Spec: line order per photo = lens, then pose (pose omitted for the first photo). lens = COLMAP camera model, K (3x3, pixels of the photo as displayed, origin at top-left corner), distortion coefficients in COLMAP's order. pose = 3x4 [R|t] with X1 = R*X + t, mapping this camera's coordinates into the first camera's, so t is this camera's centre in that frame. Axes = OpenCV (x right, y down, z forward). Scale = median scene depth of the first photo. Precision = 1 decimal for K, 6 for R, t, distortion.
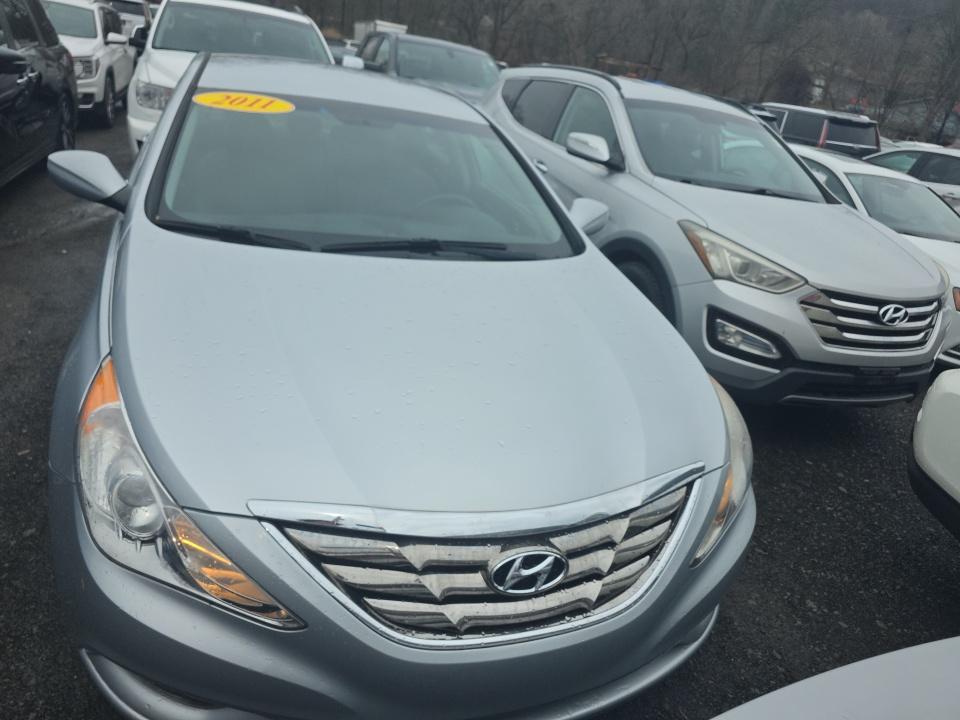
lens RADIAL K [[640.4, 0, 480.0], [0, 640.4, 360.0], [0, 0, 1]] dist [0.004434, 0.001526]
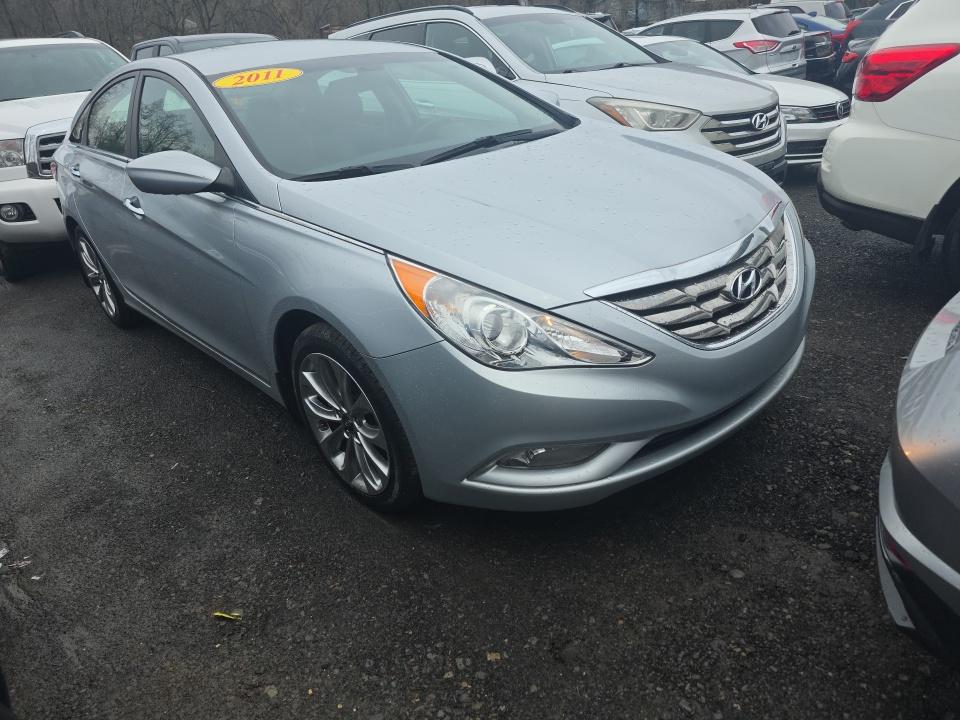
lens RADIAL K [[645.5, 0, 480.0], [0, 645.5, 360.0], [0, 0, 1]] dist [0.003051, -0.026447]
pose [[0.892772, -0.373679, 0.251637, -0.371881], [0.364528, 0.927405, 0.083894, 0.061919], [-0.264719, 0.016831, 0.964179, -0.099633]]
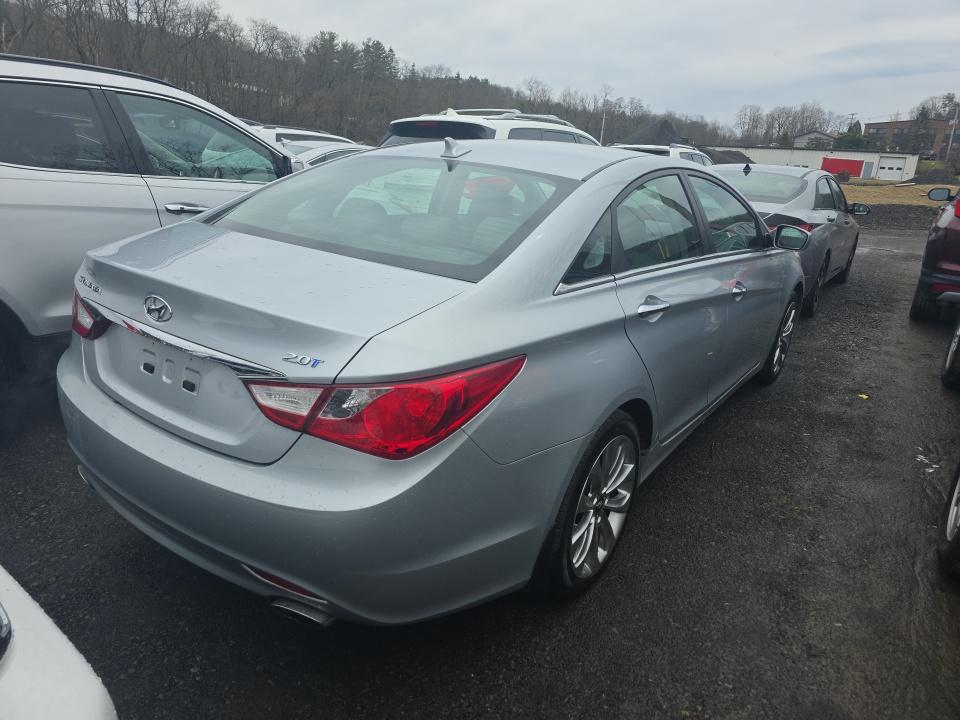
lens RADIAL K [[645.5, 0, 480.0], [0, 645.5, 360.0], [0, 0, 1]] dist [0.003051, -0.026447]
pose [[-0.539876, -0.424241, 0.727017, -1.027194], [0.219248, 0.763017, 0.608059, -0.821016], [-0.812690, 0.487673, -0.318920, 1.556578]]
